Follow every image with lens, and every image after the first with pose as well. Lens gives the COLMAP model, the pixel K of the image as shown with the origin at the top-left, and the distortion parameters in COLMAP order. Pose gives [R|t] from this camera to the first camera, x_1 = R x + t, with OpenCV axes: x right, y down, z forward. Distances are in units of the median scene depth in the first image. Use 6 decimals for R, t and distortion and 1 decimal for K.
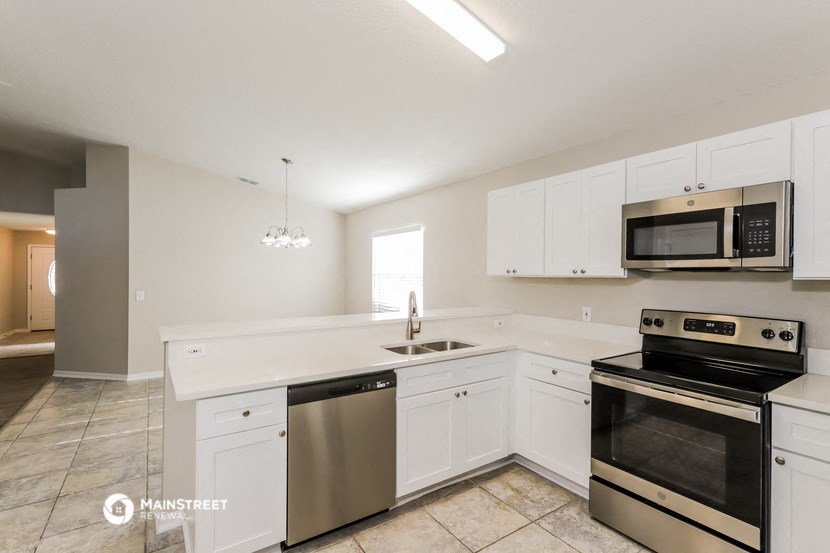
lens RADIAL K [[374.7, 0, 415.0], [0, 374.7, 276.5], [0, 0, 1]] dist [0.005096, 0.000713]
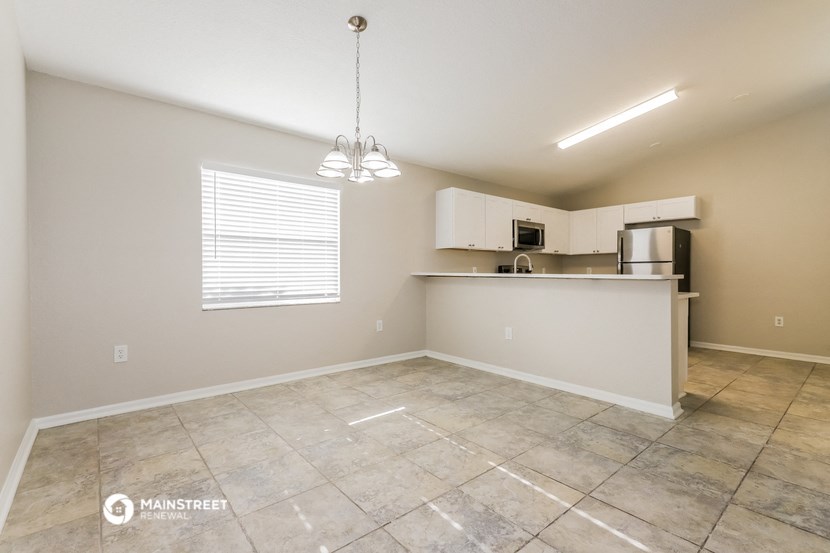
lens RADIAL K [[374.7, 0, 415.0], [0, 374.7, 276.5], [0, 0, 1]] dist [0.005096, 0.000713]
pose [[-0.072880, -0.016835, 0.997199, -1.725368], [0.004296, 0.999843, 0.017193, 0.116345], [-0.997331, 0.005537, -0.072796, 1.802192]]
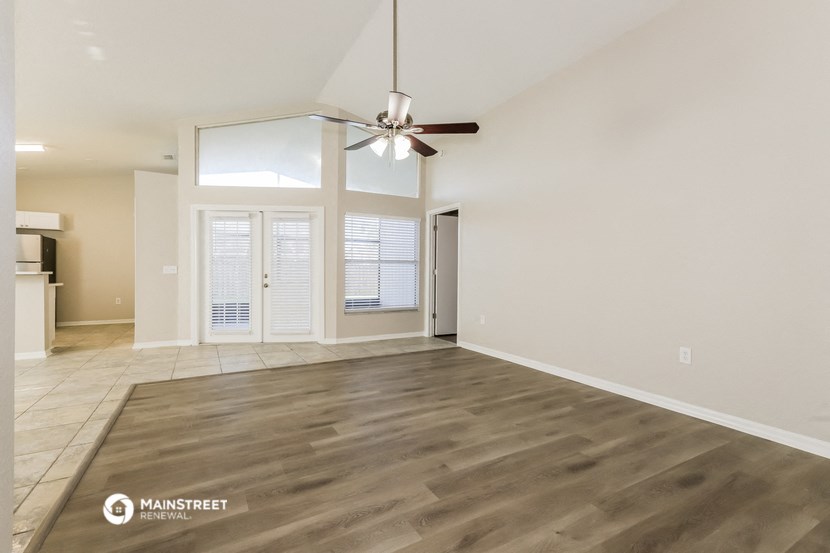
lens RADIAL K [[374.7, 0, 415.0], [0, 374.7, 276.5], [0, 0, 1]] dist [0.005096, 0.000713]
pose [[-0.994669, -0.014134, 0.102144, -2.723210], [-0.012443, 0.999775, 0.017176, 0.101464], [-0.102364, 0.015813, -0.994621, 2.660168]]
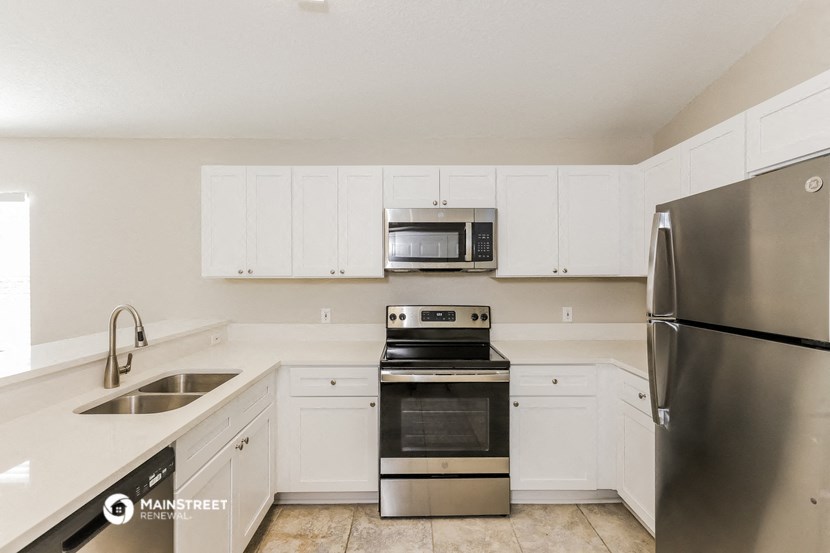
lens RADIAL K [[383.0, 0, 415.0], [0, 383.0, 276.5], [0, 0, 1]] dist [-0.000405, 0.000420]
pose [[0.567441, -0.009823, 0.823355, -0.279734], [0.010379, 0.999935, 0.004777, -0.004060], [-0.823348, 0.005835, 0.567506, 0.310745]]
